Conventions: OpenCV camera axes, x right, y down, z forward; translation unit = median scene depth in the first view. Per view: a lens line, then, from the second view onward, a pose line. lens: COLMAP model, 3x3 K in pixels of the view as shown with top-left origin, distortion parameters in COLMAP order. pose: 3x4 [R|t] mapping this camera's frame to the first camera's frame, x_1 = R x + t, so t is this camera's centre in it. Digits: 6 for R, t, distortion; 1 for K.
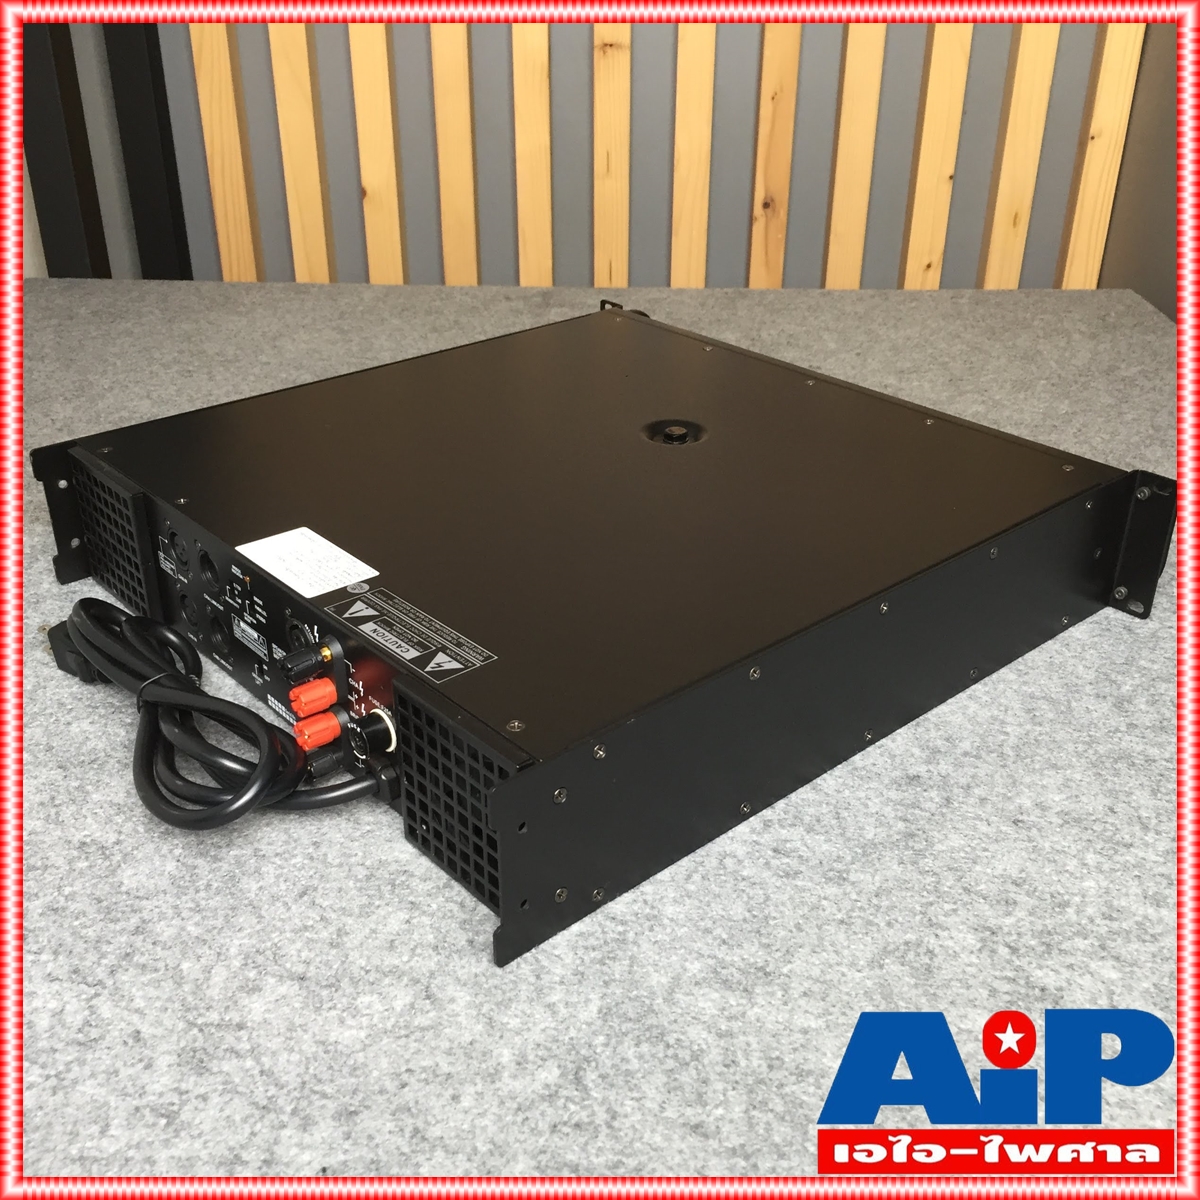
lens RADIAL K [[1323.1, 0, 600.0], [0, 1323.1, 600.0], [0, 0, 1]] dist [0.084430, -0.117812]
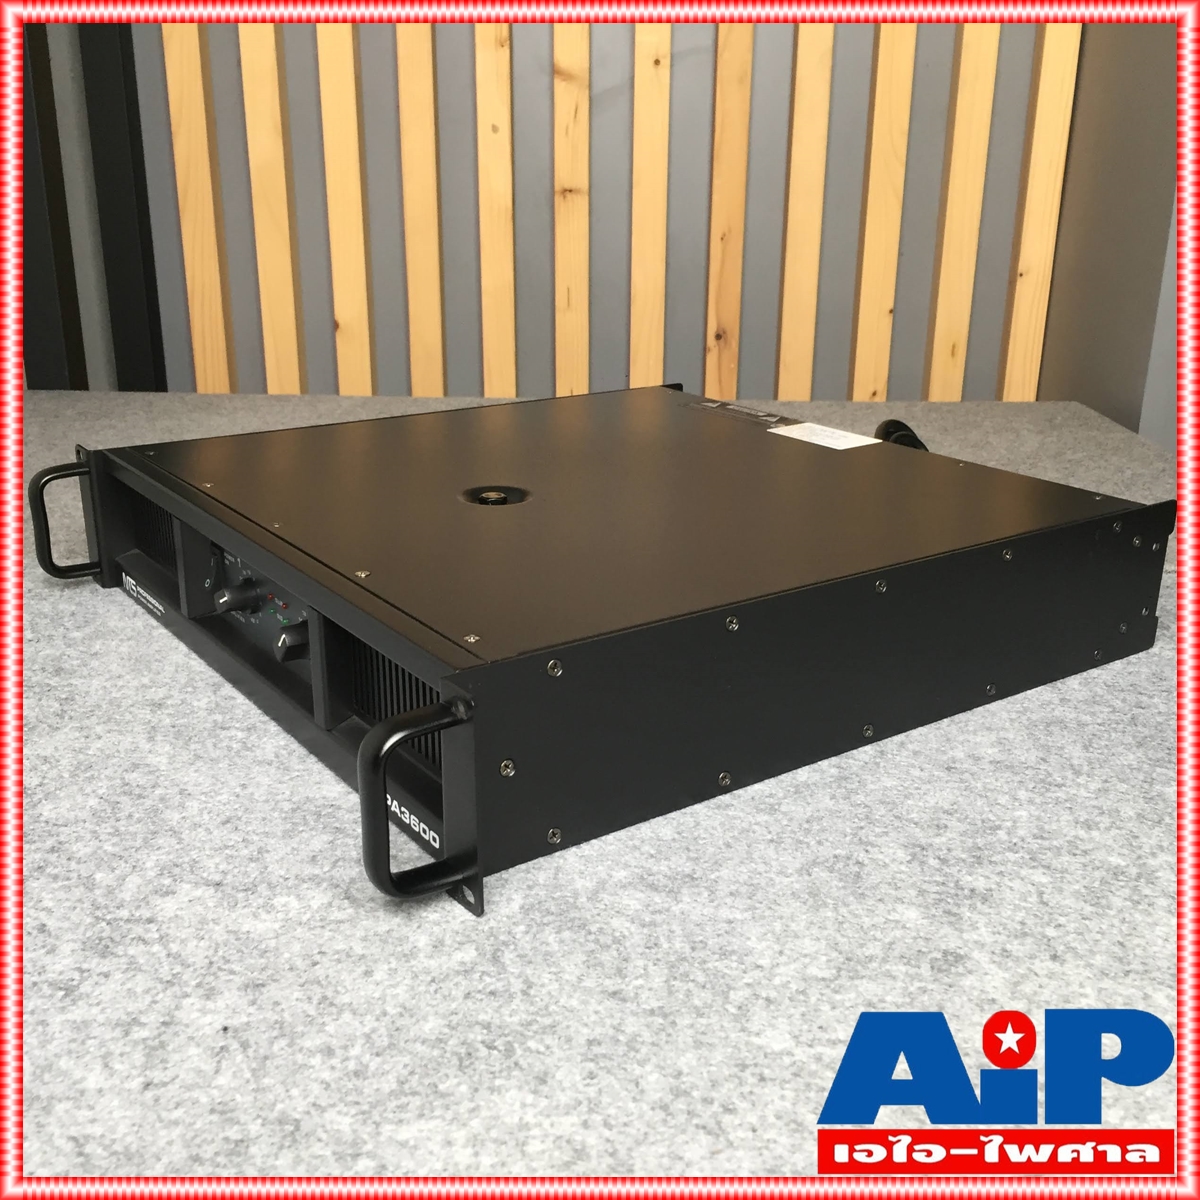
lens RADIAL K [[1323.1, 0, 600.0], [0, 1323.1, 600.0], [0, 0, 1]] dist [0.084430, -0.117812]
pose [[0.999890, 0.000752, 0.014789, 0.042015], [0.001649, 0.986846, -0.161653, 0.239840], [-0.014716, 0.161660, 0.986737, -0.001032]]
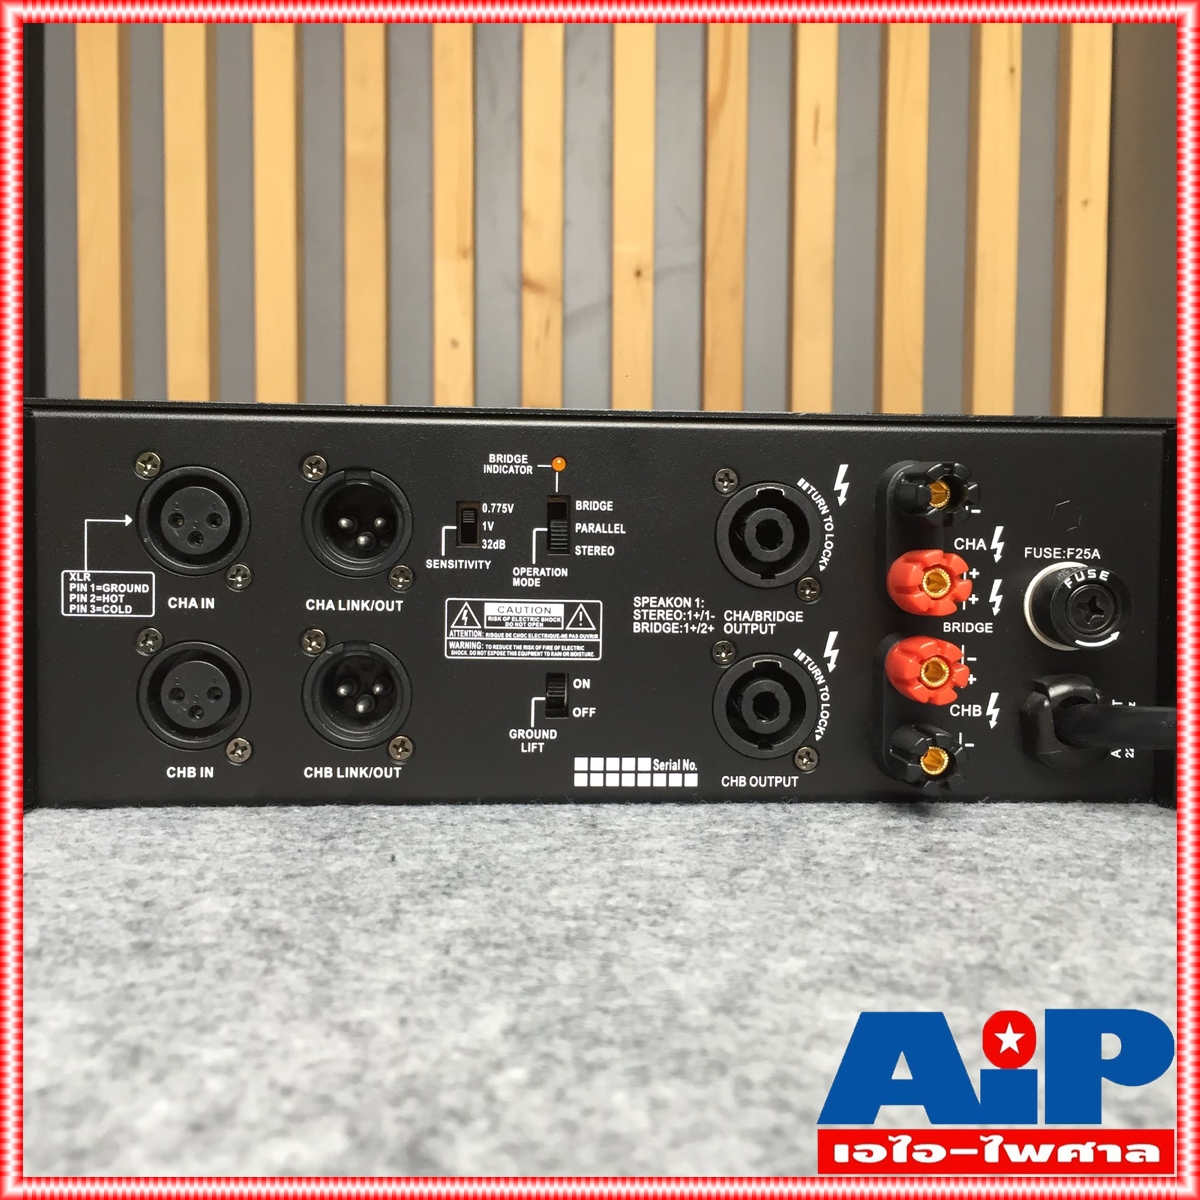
lens RADIAL K [[1331.1, 0, 590.5], [0, 1331.1, 606.3], [0, 0, 1]] dist [0.047266, 0.013881]
pose [[0.995319, 0.003205, 0.096590, -0.141934], [0.039888, 0.896727, -0.440784, 0.344710], [-0.088027, 0.442573, 0.892401, 0.676850]]
